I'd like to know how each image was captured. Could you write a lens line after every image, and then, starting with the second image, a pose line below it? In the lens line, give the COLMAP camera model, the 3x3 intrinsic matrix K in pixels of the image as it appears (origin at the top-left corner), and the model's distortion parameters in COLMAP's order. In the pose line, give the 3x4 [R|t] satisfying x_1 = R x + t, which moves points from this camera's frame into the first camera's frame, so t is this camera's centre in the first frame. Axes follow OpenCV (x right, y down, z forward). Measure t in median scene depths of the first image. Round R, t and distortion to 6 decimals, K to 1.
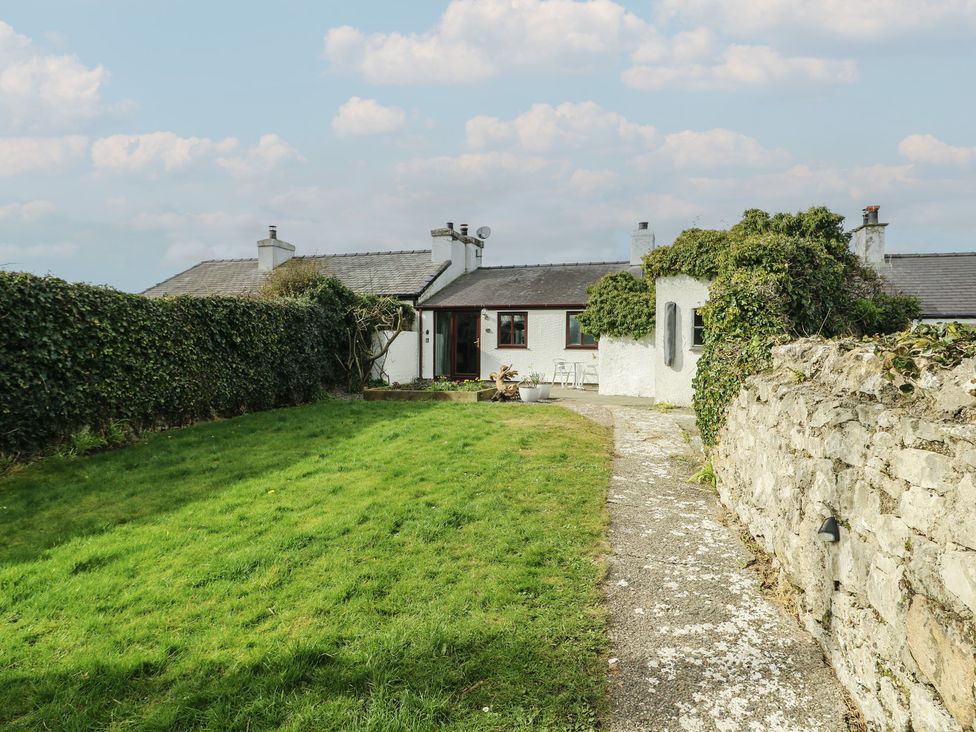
lens RADIAL K [[575.5, 0, 488.0], [0, 575.5, 366.0], [0, 0, 1]] dist [-0.001254, -0.003874]
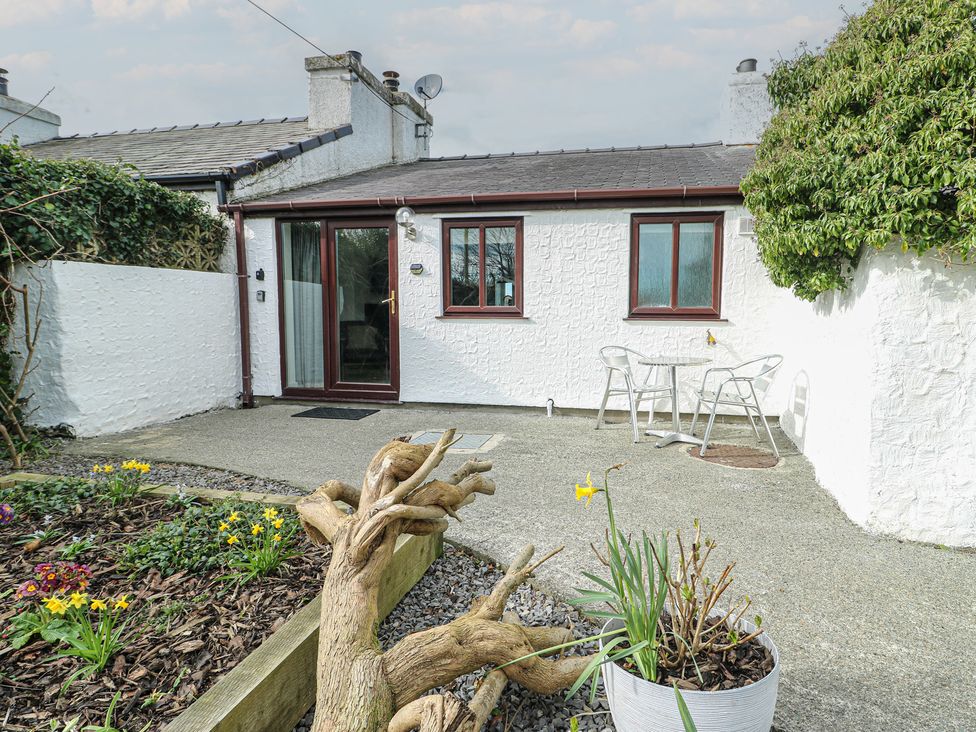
lens RADIAL K [[575.5, 0, 488.0], [0, 575.5, 366.0], [0, 0, 1]] dist [-0.001254, -0.003874]
pose [[0.999449, -0.005760, 0.032682, 0.032976], [0.003794, 0.998196, 0.059928, -0.020880], [-0.032969, -0.059771, 0.997668, 0.610425]]
